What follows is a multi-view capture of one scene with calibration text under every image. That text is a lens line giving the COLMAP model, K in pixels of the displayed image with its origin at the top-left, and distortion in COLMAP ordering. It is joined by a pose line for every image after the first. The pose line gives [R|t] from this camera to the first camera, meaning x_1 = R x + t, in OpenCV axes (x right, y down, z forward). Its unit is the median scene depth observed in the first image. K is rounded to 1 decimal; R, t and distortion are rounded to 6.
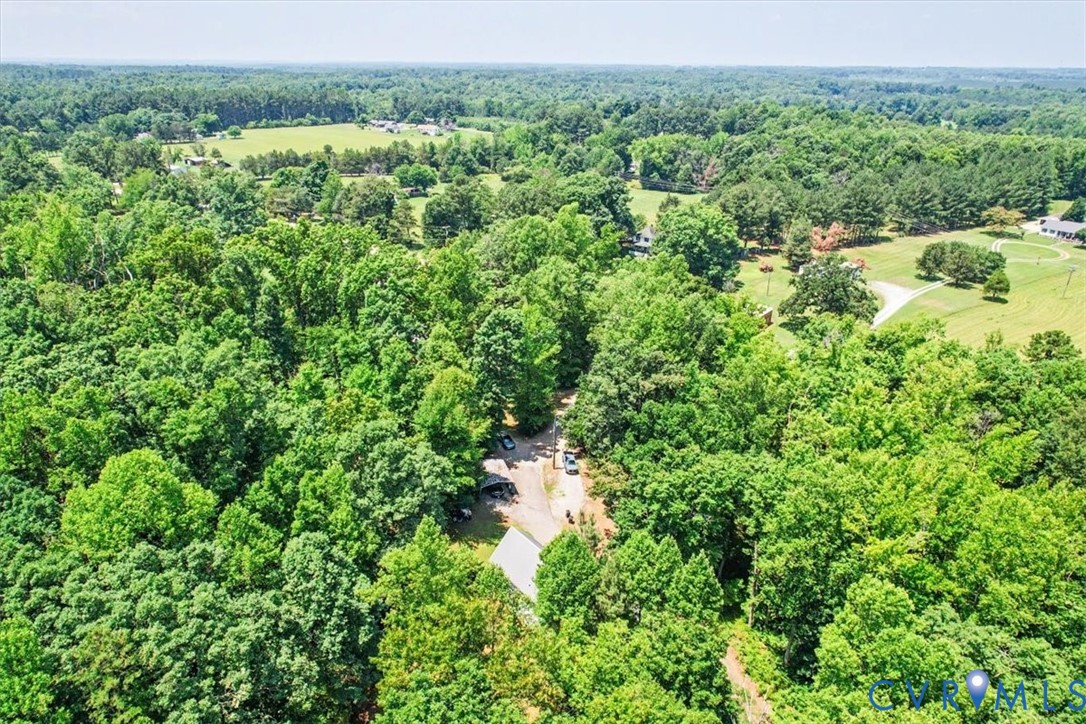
lens RADIAL K [[674.5, 0, 544.3], [0, 674.5, 380.5], [0, 0, 1]] dist [-0.003365, -0.001651]
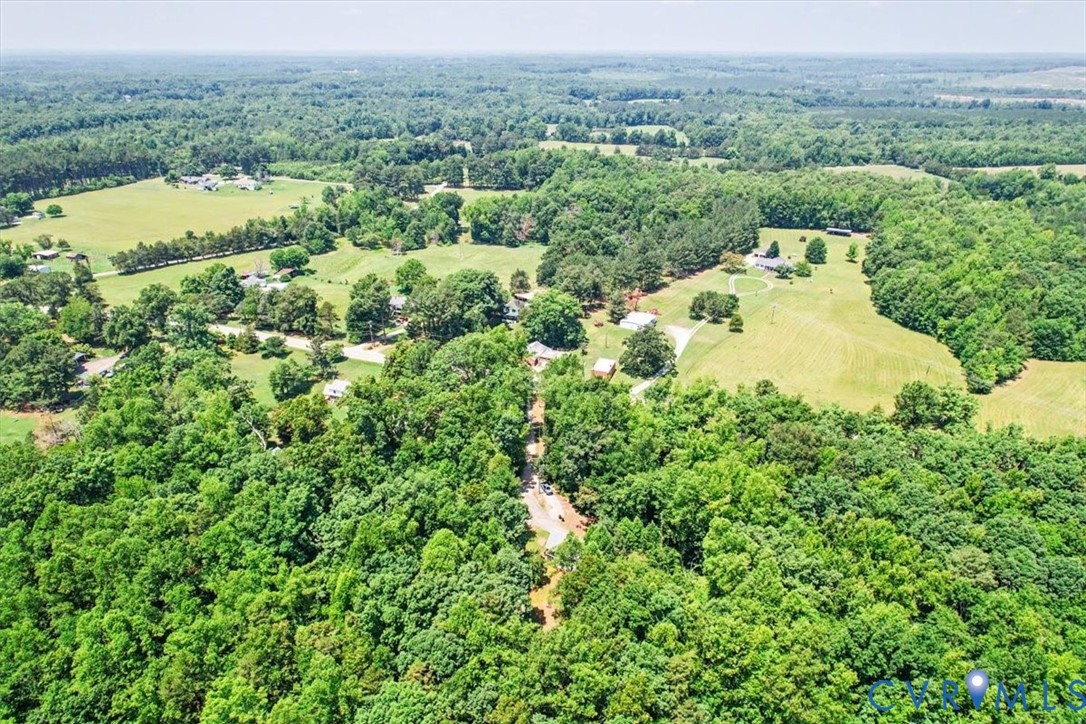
lens RADIAL K [[674.5, 0, 544.3], [0, 674.5, 380.5], [0, 0, 1]] dist [-0.003365, -0.001651]
pose [[0.944085, -0.151338, 0.292918, -0.262427], [0.145596, 0.988476, 0.041442, -0.138692], [-0.295814, 0.003523, 0.955239, -0.416687]]
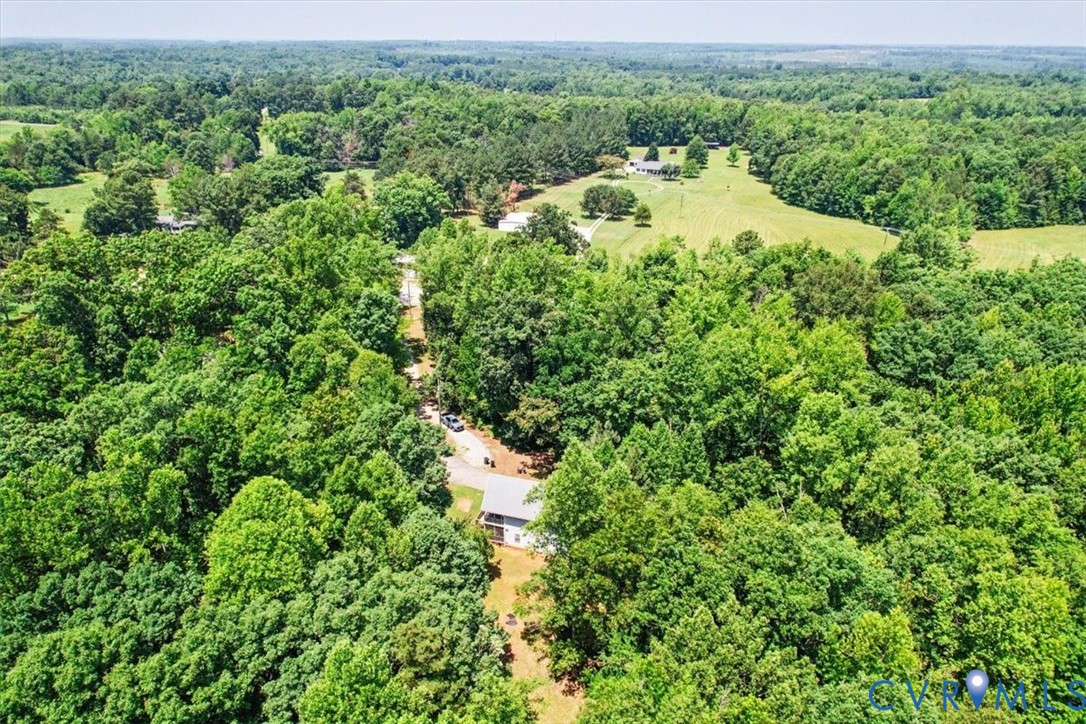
lens RADIAL K [[674.5, 0, 544.3], [0, 674.5, 380.5], [0, 0, 1]] dist [-0.003365, -0.001651]
pose [[0.826369, -0.255115, 0.502026, -0.208527], [0.239270, 0.966087, 0.097083, -0.005357], [-0.509768, 0.039893, 0.859386, 0.007466]]
